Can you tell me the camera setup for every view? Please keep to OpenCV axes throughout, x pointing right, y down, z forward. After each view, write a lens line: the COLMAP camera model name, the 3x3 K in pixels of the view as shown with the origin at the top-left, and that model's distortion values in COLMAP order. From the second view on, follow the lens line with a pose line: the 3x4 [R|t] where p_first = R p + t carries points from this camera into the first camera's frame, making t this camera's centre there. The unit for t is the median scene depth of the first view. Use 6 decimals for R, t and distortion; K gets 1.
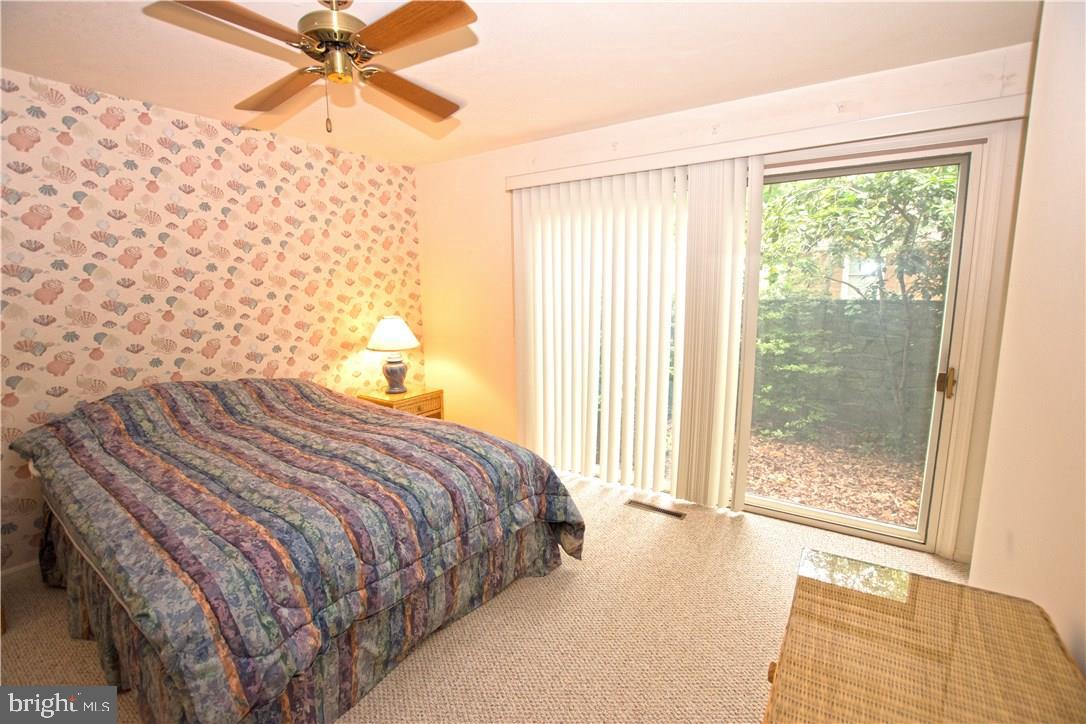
lens RADIAL K [[483.4, 0, 535.4], [0, 483.4, 363.4], [0, 0, 1]] dist [-0.021961, 0.003581]
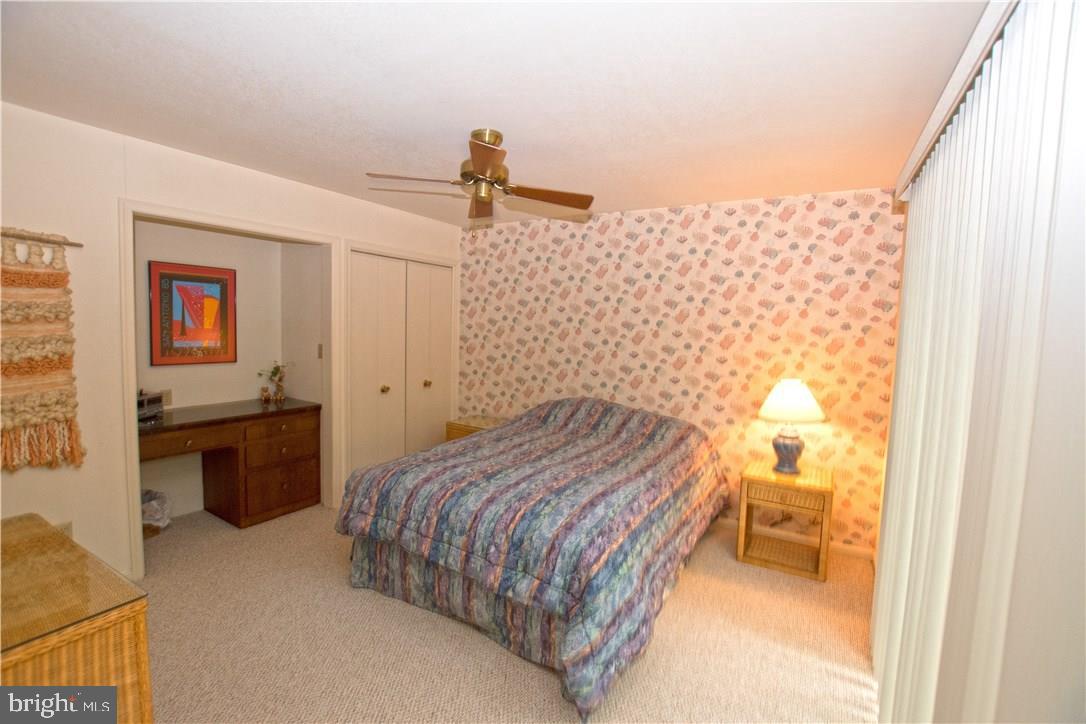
lens RADIAL K [[483.4, 0, 540.2], [0, 483.4, 361.9], [0, 0, 1]] dist [-0.021961, 0.003581]
pose [[0.062153, 0.092500, -0.993771, 0.670007], [-0.187792, 0.978996, 0.079380, -0.153735], [0.980240, 0.181688, 0.078219, 0.683558]]
